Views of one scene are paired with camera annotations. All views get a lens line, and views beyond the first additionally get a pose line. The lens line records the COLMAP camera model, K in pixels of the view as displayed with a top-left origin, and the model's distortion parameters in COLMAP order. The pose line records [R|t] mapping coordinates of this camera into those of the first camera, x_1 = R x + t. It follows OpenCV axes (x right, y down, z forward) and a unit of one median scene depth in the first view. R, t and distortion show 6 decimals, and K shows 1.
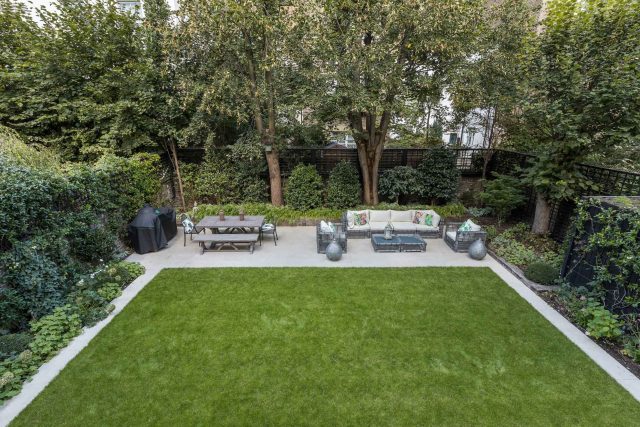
lens RADIAL K [[309.6, 0, 319.1], [0, 309.6, 213.6], [0, 0, 1]] dist [0.000401, -0.001328]
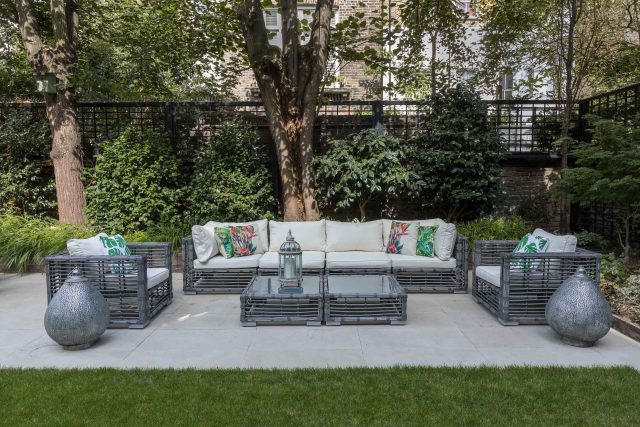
lens RADIAL K [[435.0, 0, 325.3], [0, 435.0, 215.2], [0, 0, 1]] dist [-0.009036, 0.005781]
pose [[0.999875, -0.006978, -0.014174, 0.284369], [0.003459, 0.972090, -0.234582, 0.126106], [0.015416, 0.234504, 0.971993, 0.585084]]
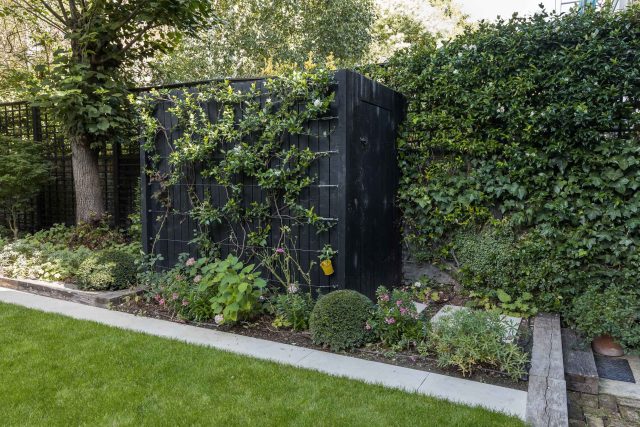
lens RADIAL K [[476.5, 0, 319.8], [0, 476.5, 213.2], [0, 0, 1]] dist [0.008891, -0.004374]
pose [[0.483295, -0.059998, 0.873399, 0.214394], [0.272897, 0.958265, -0.085180, 0.221304], [-0.831837, 0.279515, 0.479497, 0.317607]]
